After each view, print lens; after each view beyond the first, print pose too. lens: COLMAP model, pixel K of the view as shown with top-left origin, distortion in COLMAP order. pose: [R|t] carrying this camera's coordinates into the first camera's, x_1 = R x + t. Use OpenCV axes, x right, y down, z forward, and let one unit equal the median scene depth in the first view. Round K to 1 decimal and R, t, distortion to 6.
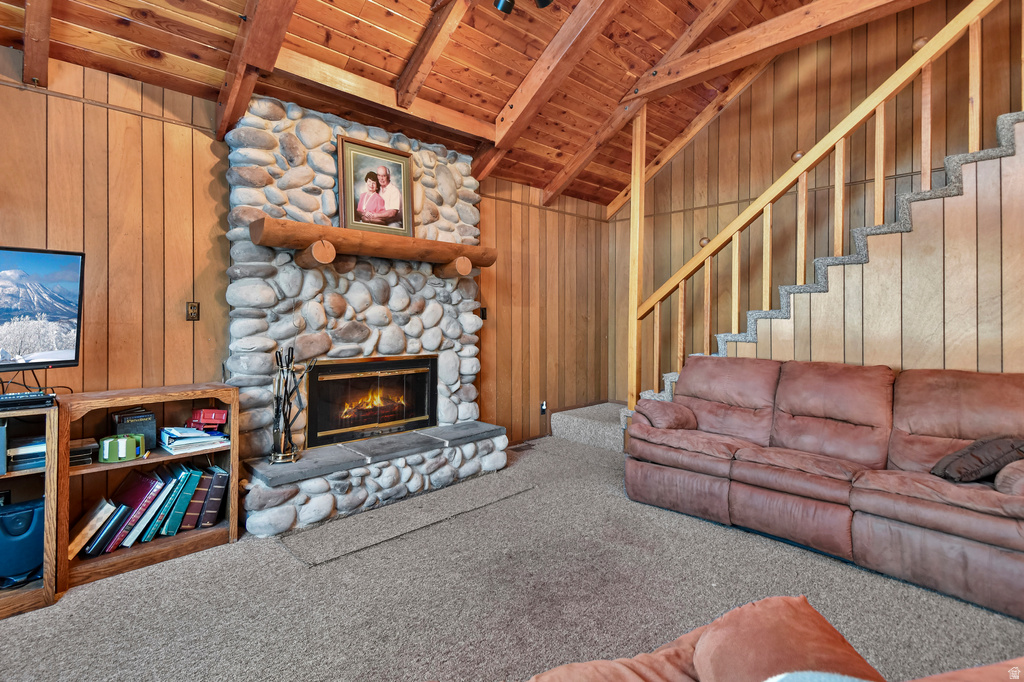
lens RADIAL K [[505.2, 0, 501.3], [0, 505.2, 315.2], [0, 0, 1]] dist [0.034657, -0.000404]
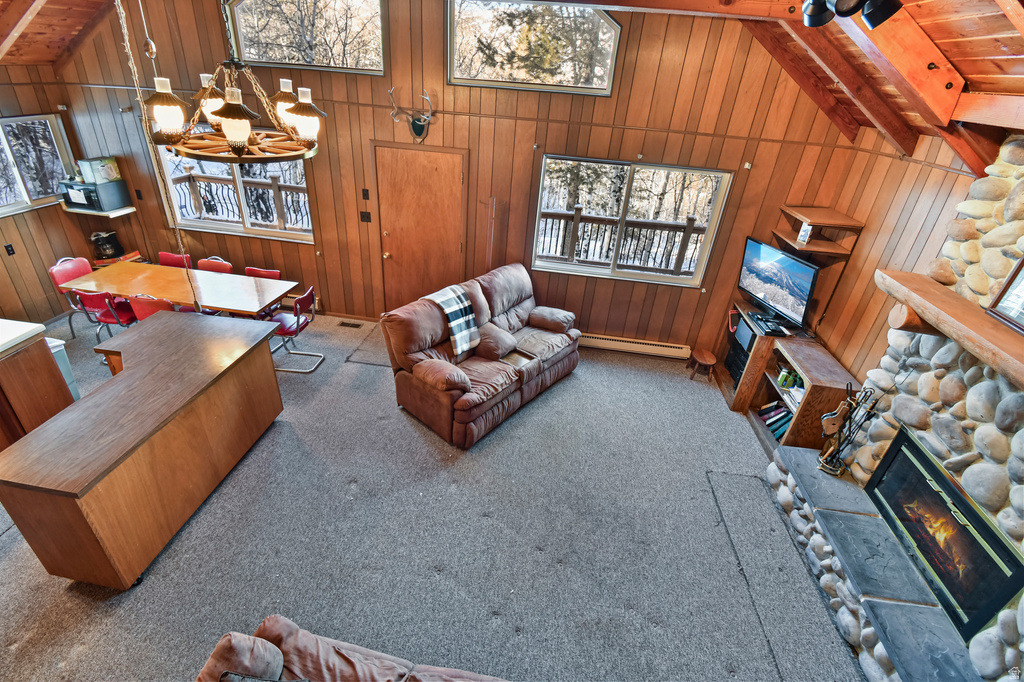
lens RADIAL K [[450.2, 0, 507.6], [0, 450.2, 330.0], [0, 0, 1]] dist [0.003617, -0.016702]
pose [[-0.775862, 0.246504, -0.580753, 0.622517], [-0.072586, 0.879522, 0.470290, -0.394559], [0.626714, 0.407034, -0.664495, 0.999866]]
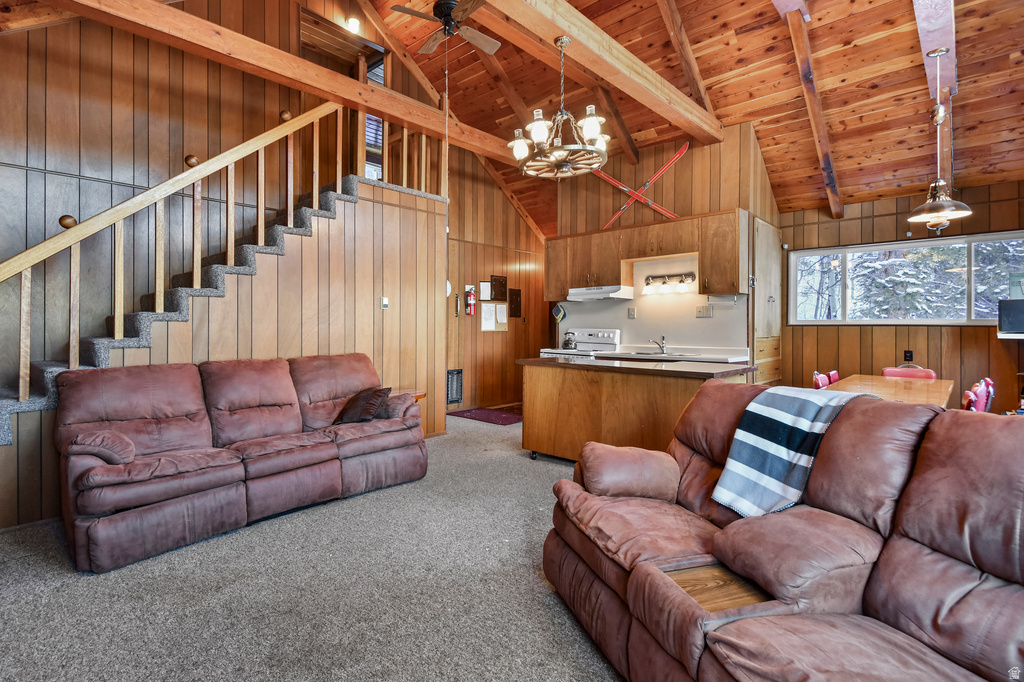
lens RADIAL K [[497.0, 0, 498.5], [0, 497.0, 323.7], [0, 0, 1]] dist [0.038270, -0.000127]
pose [[-0.055768, -0.006753, 0.998421, -0.487155], [-0.005731, 0.999963, 0.006443, 0.001759], [-0.998427, -0.005362, -0.055805, 0.470223]]
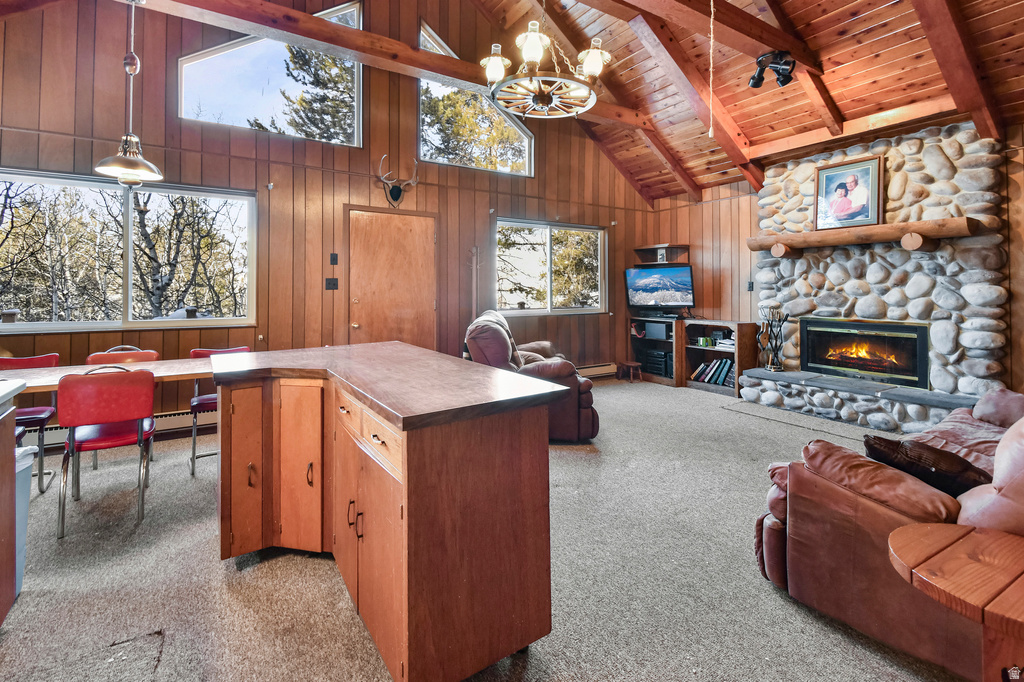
lens RADIAL K [[463.3, 0, 508.1], [0, 463.3, 283.9], [0, 0, 1]] dist [0.034800, -0.018652]
pose [[-0.199920, -0.015512, -0.979689, 1.227509], [0.004049, 0.999853, -0.016657, 0.008626], [0.979804, -0.007296, -0.199828, 0.386949]]
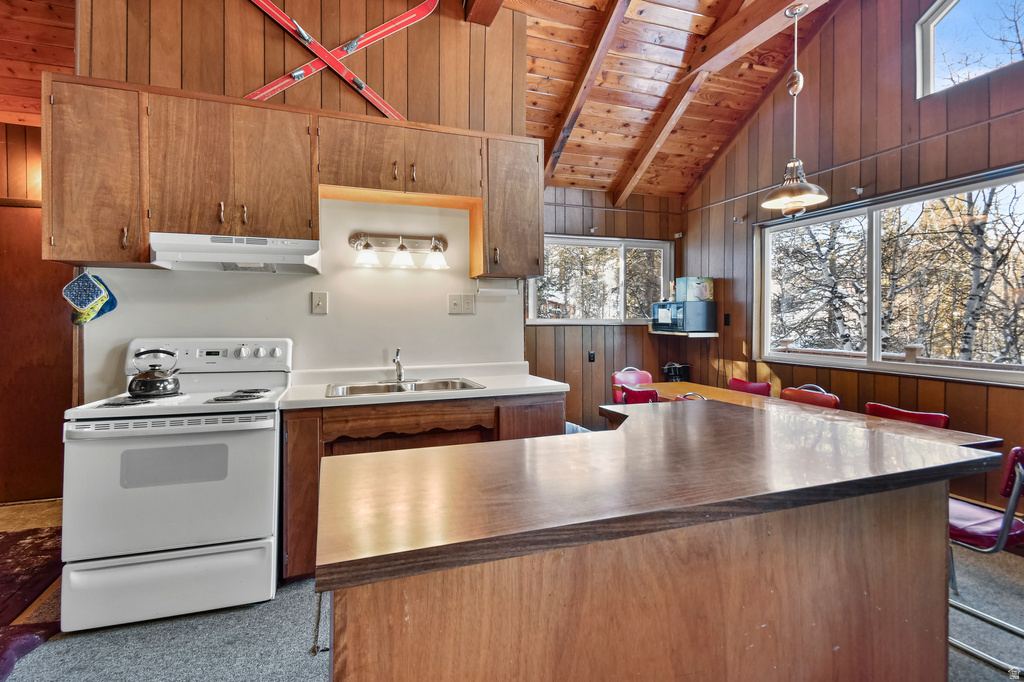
lens RADIAL K [[471.5, 0, 497.9], [0, 471.5, 322.6], [0, 0, 1]] dist [0.027910, -0.000349]
pose [[-0.908573, -0.011068, 0.417579, 0.626355], [-0.010495, 0.999938, 0.003669, -0.000162], [-0.417593, -0.001049, -0.908633, 0.504389]]
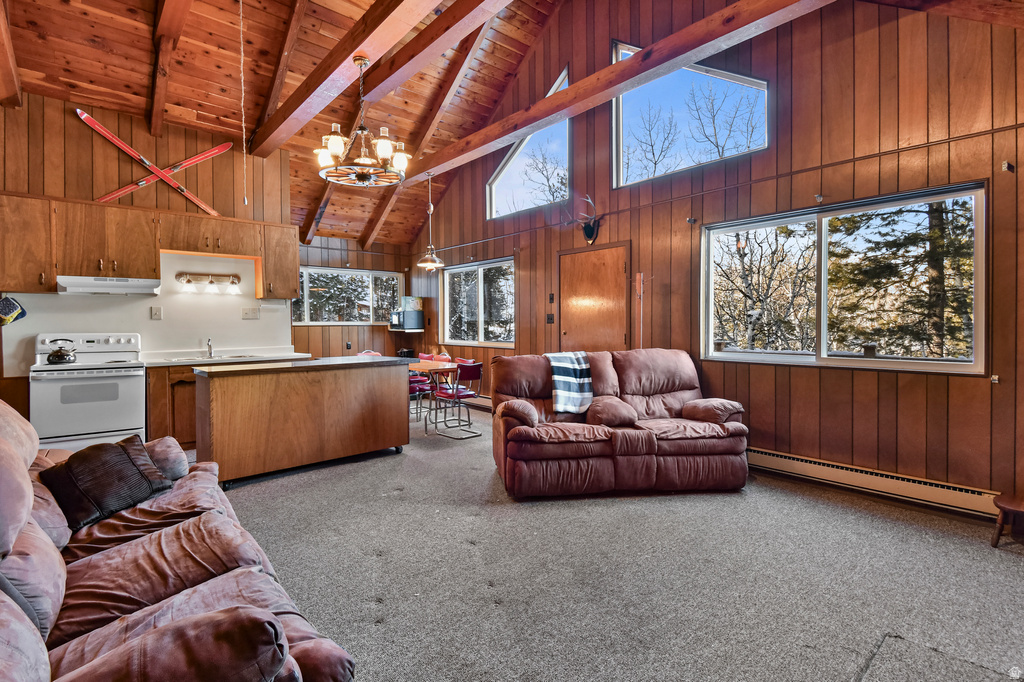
lens RADIAL K [[484.3, 0, 509.2], [0, 484.3, 329.3], [0, 0, 1]] dist [0.037422, -0.022249]
pose [[-0.998988, -0.001173, 0.044965, 0.132536], [-0.000897, 0.999981, 0.006156, 0.011029], [-0.044971, 0.006109, -0.998970, 1.300203]]
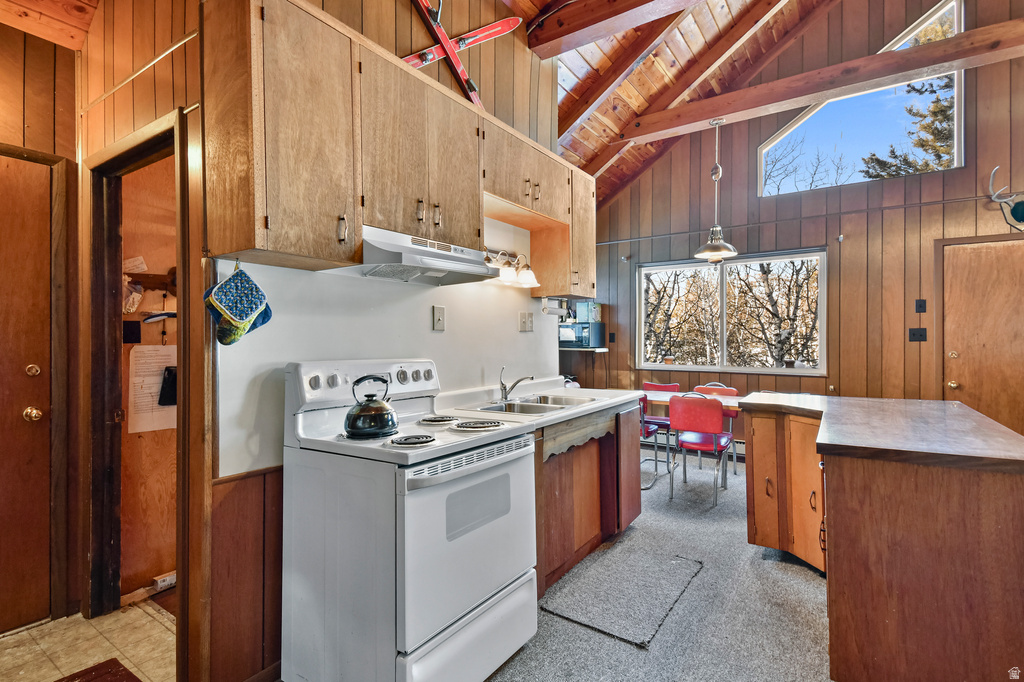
lens RADIAL K [[493.9, 0, 495.6], [0, 493.9, 338.5], [0, 0, 1]] dist [0.039488, -0.025262]
pose [[-0.982713, -0.005660, -0.185051, 1.287853], [-0.004226, 0.999958, -0.008142, 0.008531], [0.185089, -0.007219, -0.982695, 0.650613]]
